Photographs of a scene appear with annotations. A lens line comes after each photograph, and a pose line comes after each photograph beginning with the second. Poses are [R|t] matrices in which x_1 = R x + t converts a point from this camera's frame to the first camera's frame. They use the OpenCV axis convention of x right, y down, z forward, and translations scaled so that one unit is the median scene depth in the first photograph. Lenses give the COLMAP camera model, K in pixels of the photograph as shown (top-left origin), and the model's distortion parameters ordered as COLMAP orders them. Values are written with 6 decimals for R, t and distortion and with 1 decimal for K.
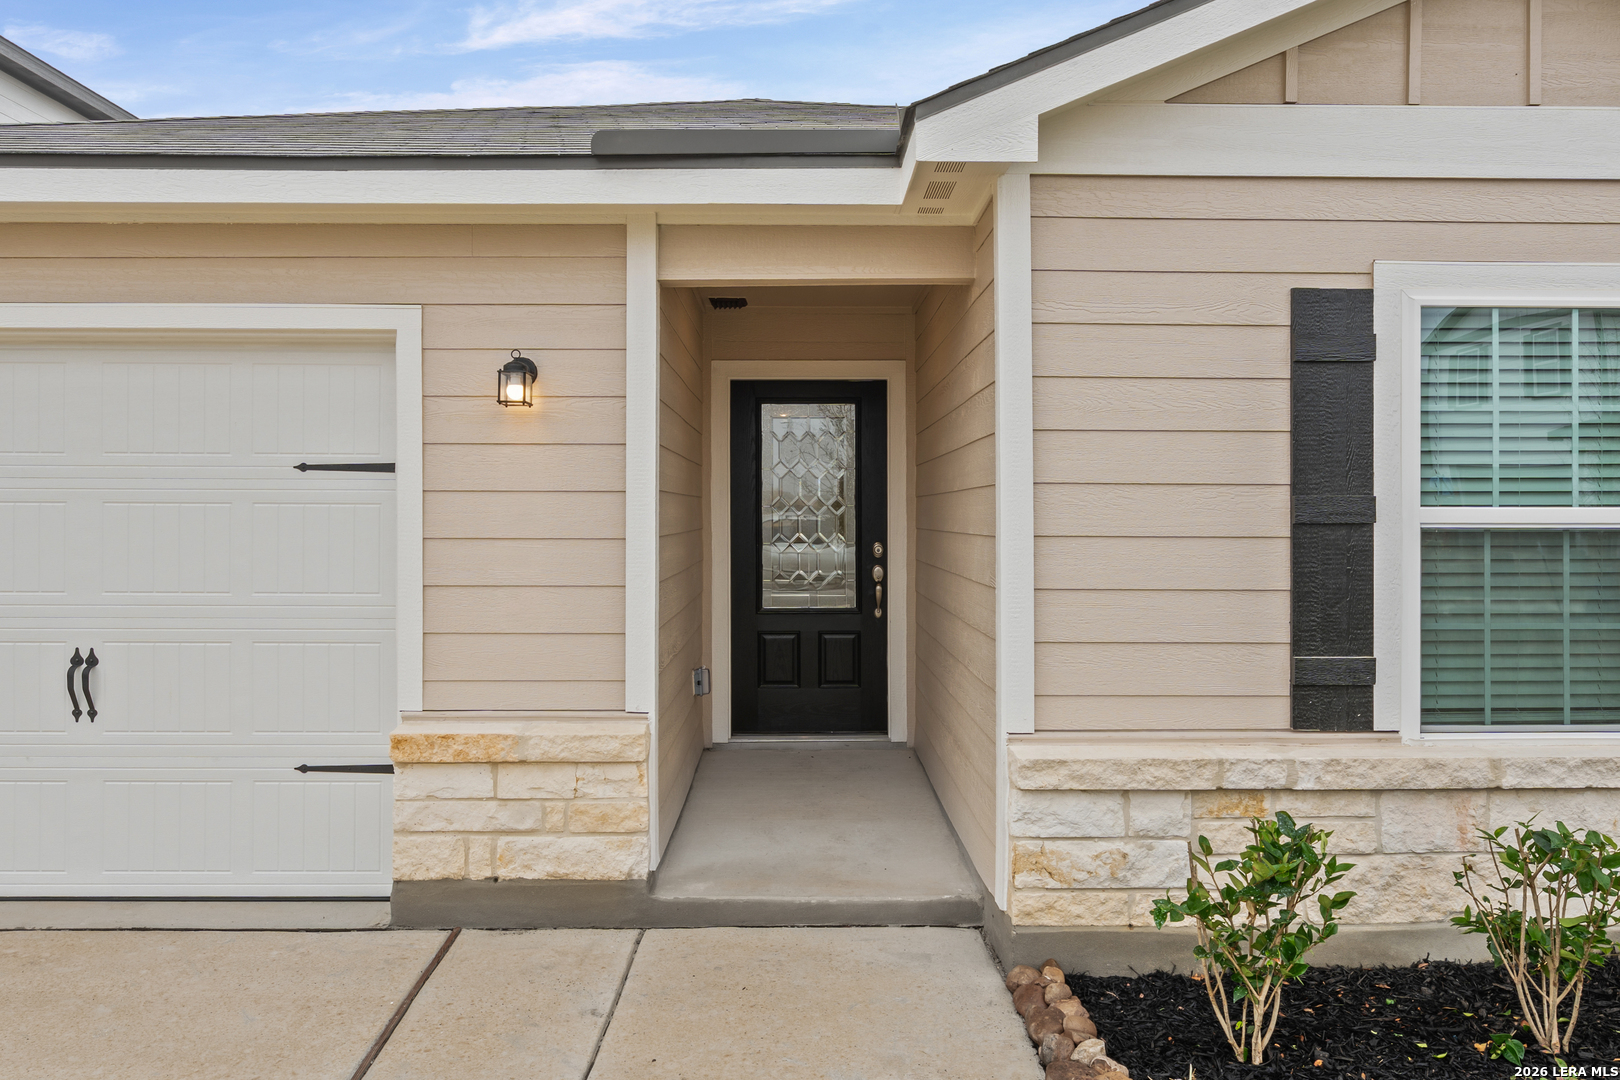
lens RADIAL K [[1116.1, 0, 806.9], [0, 1116.1, 539.9], [0, 0, 1]] dist [-0.001455, -0.000370]
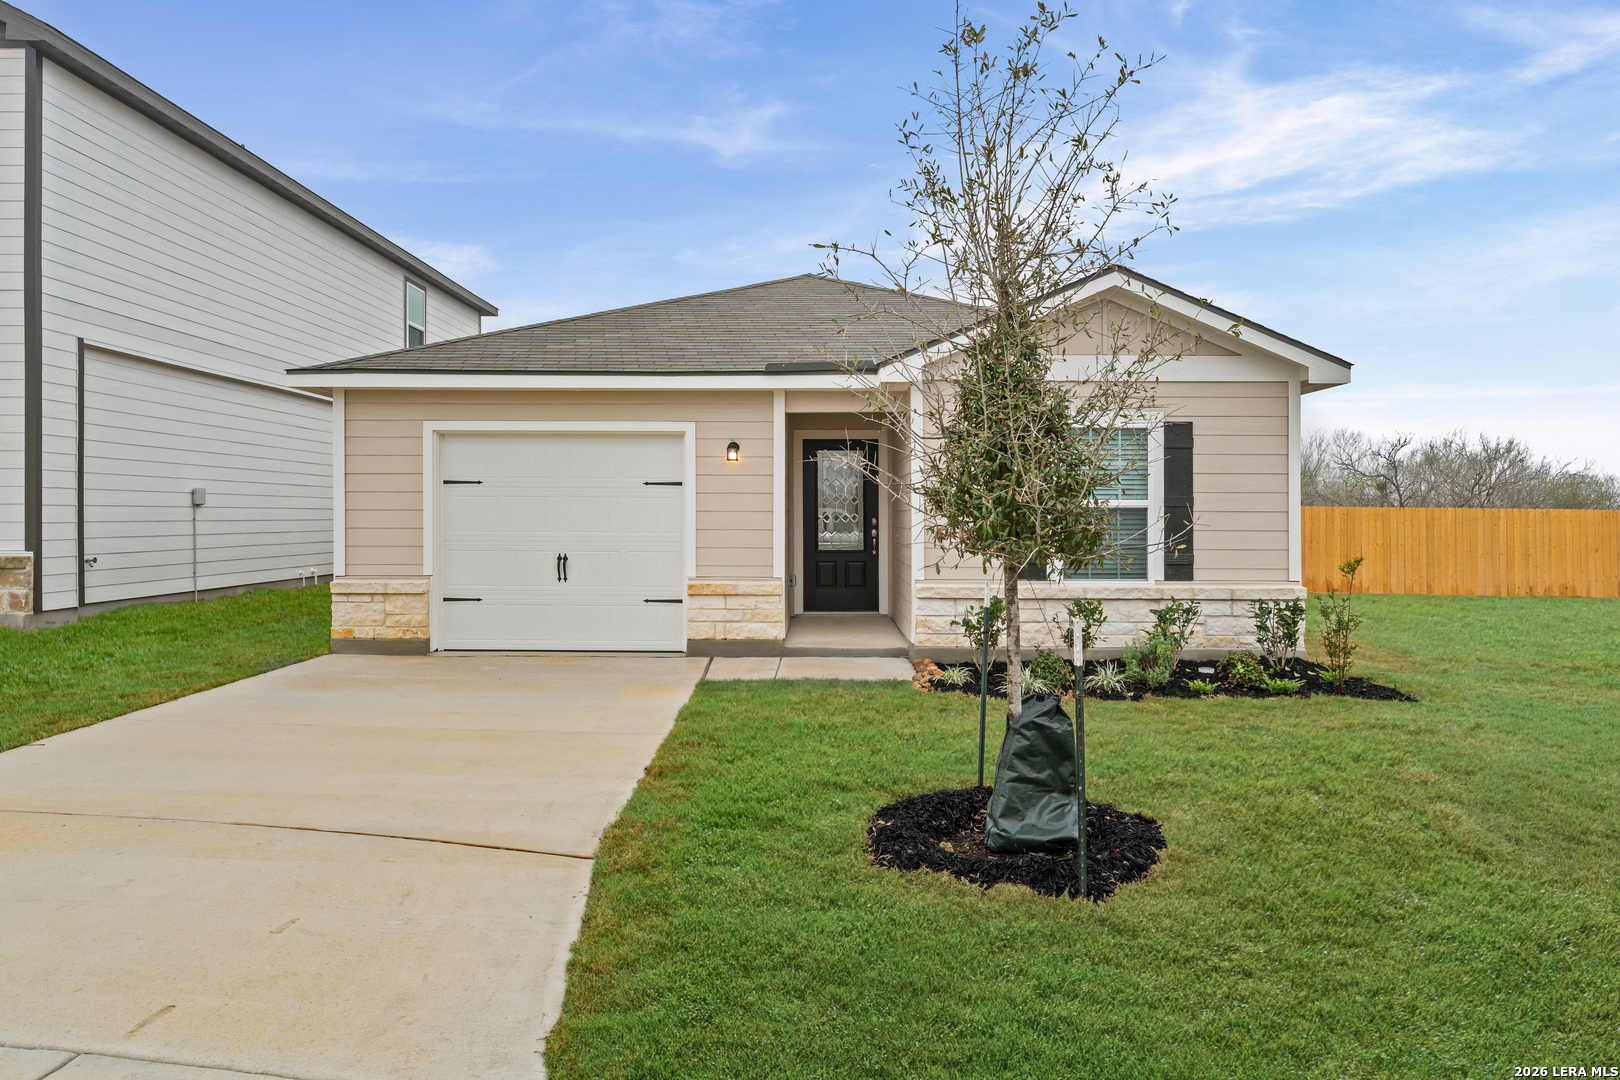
lens RADIAL K [[1092.8, 0, 810.0], [0, 1092.8, 540.0], [0, 0, 1]] dist [-0.000501, -0.000063]
pose [[0.999901, 0.003017, -0.013721, -0.041343], [-0.003004, 0.999995, 0.001028, 0.062267], [0.013724, -0.000987, 0.999905, -1.547143]]
